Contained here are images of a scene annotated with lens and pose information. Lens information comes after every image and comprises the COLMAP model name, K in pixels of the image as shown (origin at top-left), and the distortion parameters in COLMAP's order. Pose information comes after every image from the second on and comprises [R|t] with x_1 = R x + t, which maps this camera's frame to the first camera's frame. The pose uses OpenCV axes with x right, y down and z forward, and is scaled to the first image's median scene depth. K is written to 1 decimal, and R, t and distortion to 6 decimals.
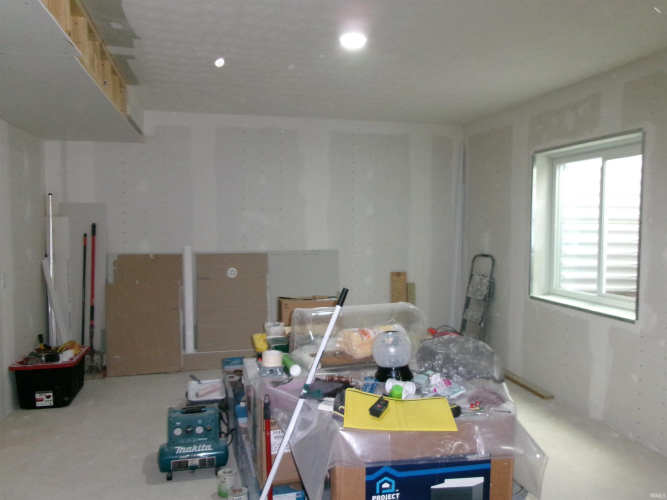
lens RADIAL K [[548.4, 0, 334.4], [0, 548.4, 250.2], [0, 0, 1]] dist [0.006562, -0.002746]
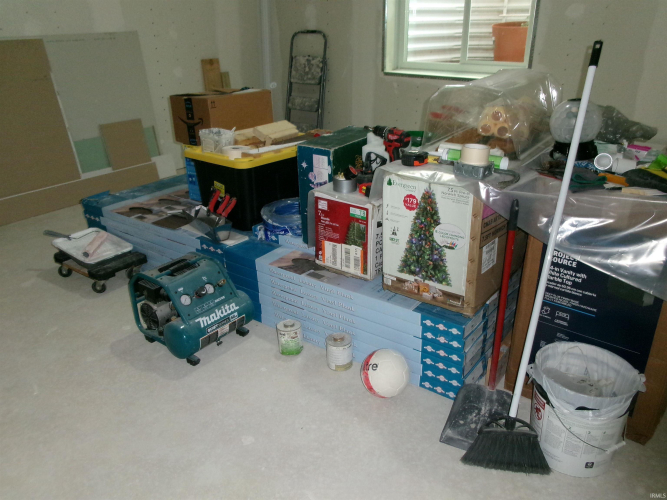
lens RADIAL K [[548.4, 0, 334.9], [0, 548.4, 251.7], [0, 0, 1]] dist [0.006562, -0.002746]
pose [[0.785773, -0.258590, 0.561865, -0.332916], [0.044920, 0.929869, 0.365137, 0.020431], [-0.616882, -0.261676, 0.742282, 0.255390]]
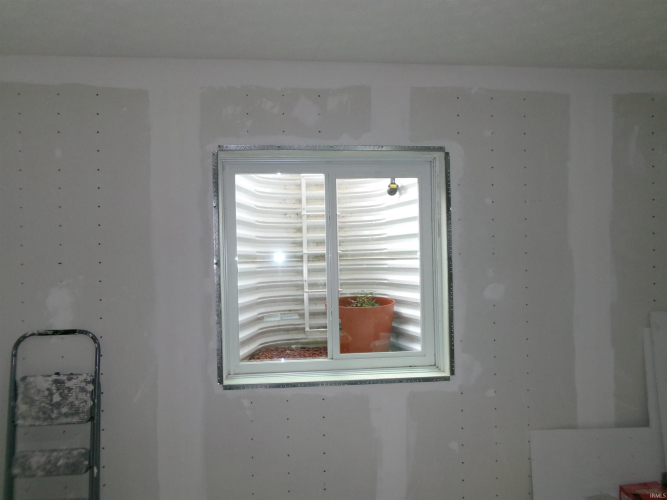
lens RADIAL K [[548.4, 0, 323.3], [0, 548.4, 262.1], [0, 0, 1]] dist [0.006562, -0.002746]
pose [[0.115782, -0.014966, 0.993162, -0.223457], [0.069003, 0.997592, 0.006989, -0.047835], [-0.990875, 0.067722, 0.116536, 0.810420]]
